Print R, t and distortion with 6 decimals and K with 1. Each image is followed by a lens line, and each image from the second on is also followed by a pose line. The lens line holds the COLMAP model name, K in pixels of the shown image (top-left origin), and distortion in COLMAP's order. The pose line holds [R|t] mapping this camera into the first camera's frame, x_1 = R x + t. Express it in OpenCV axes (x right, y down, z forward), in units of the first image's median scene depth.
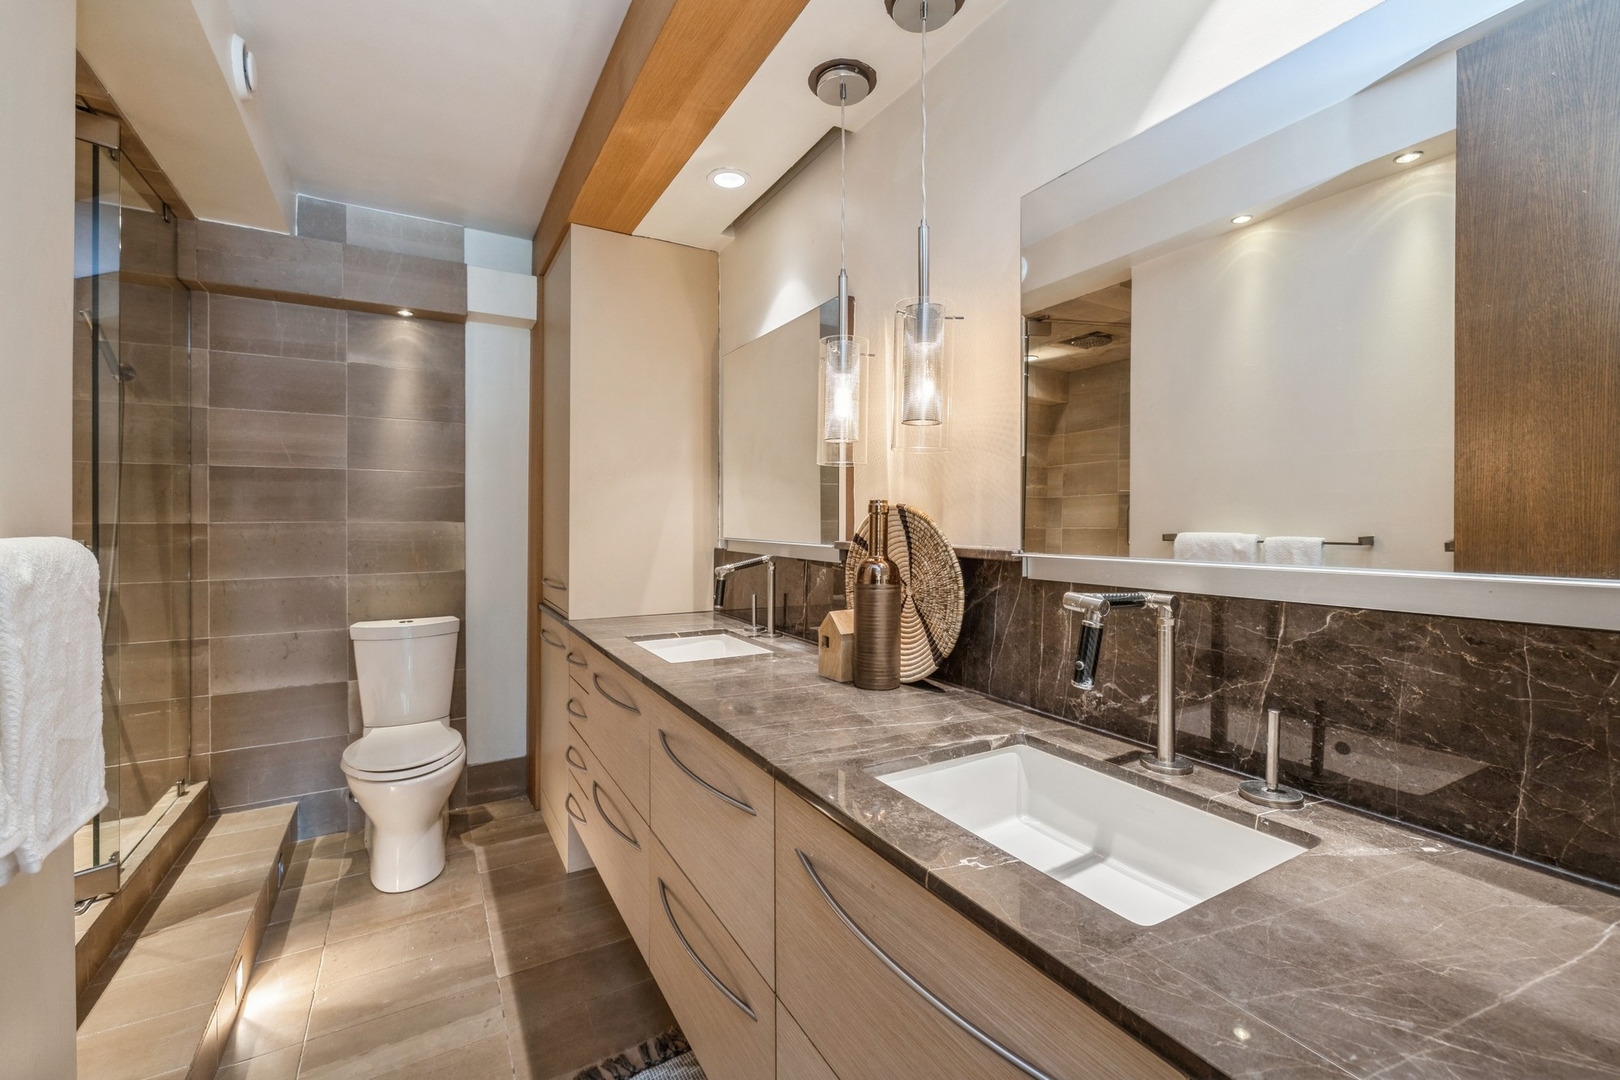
lens RADIAL K [[685.6, 0, 809.2], [0, 685.6, 519.1], [0, 0, 1]] dist [0.002020, -0.000112]
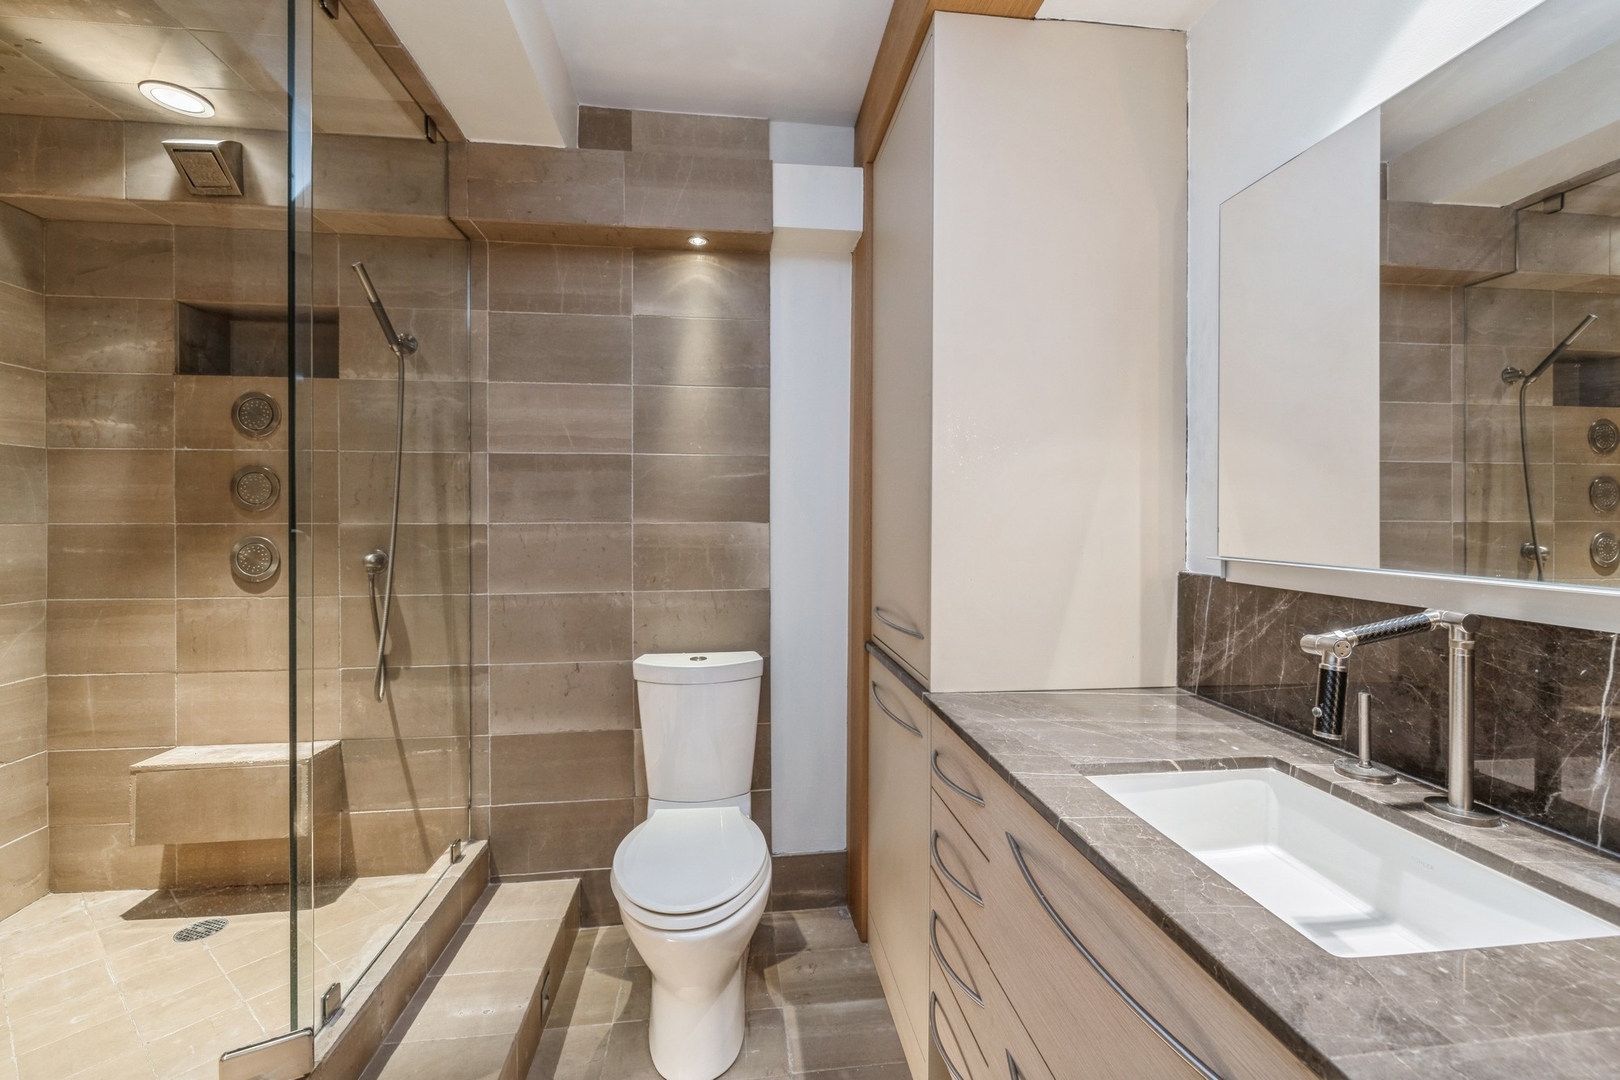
lens RADIAL K [[685.6, 0, 810.0], [0, 685.6, 527.3], [0, 0, 1]] dist [0.002020, -0.000112]
pose [[0.920986, 0.006452, -0.389542, -0.200829], [-0.001205, 0.999905, 0.013712, -0.001523], [0.389594, -0.012159, 0.920907, 0.389213]]
